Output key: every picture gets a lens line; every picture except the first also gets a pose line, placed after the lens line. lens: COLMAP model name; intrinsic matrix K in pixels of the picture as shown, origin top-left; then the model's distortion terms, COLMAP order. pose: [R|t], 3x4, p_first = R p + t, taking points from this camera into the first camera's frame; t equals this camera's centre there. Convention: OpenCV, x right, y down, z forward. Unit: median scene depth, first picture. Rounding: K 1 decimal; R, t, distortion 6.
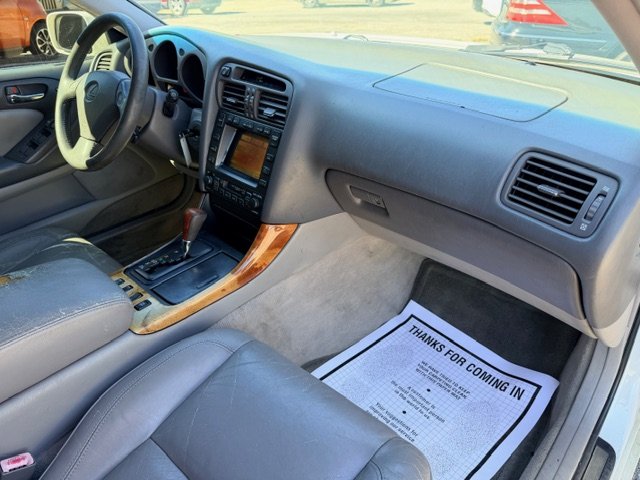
lens RADIAL K [[452.2, 0, 322.5], [0, 452.2, 235.7], [0, 0, 1]] dist [0.012298, -0.022936]
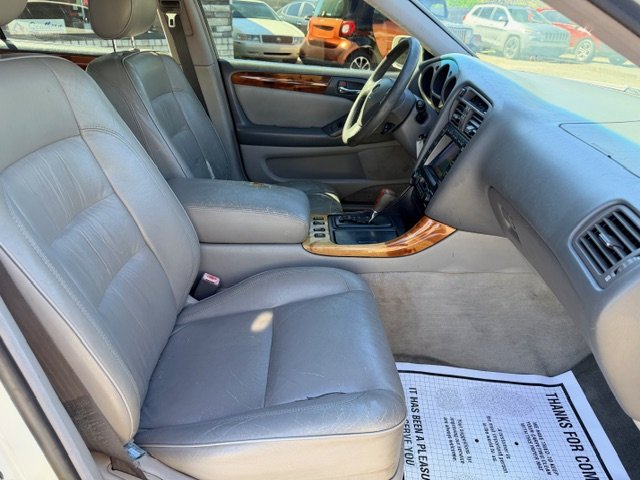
lens RADIAL K [[452.2, 0, 321.4], [0, 452.2, 241.7], [0, 0, 1]] dist [0.012298, -0.022936]
pose [[0.705197, 0.371027, -0.604183, 0.380548], [-0.406893, 0.909635, 0.083681, 0.042819], [0.580634, 0.186826, 0.792440, -0.080793]]
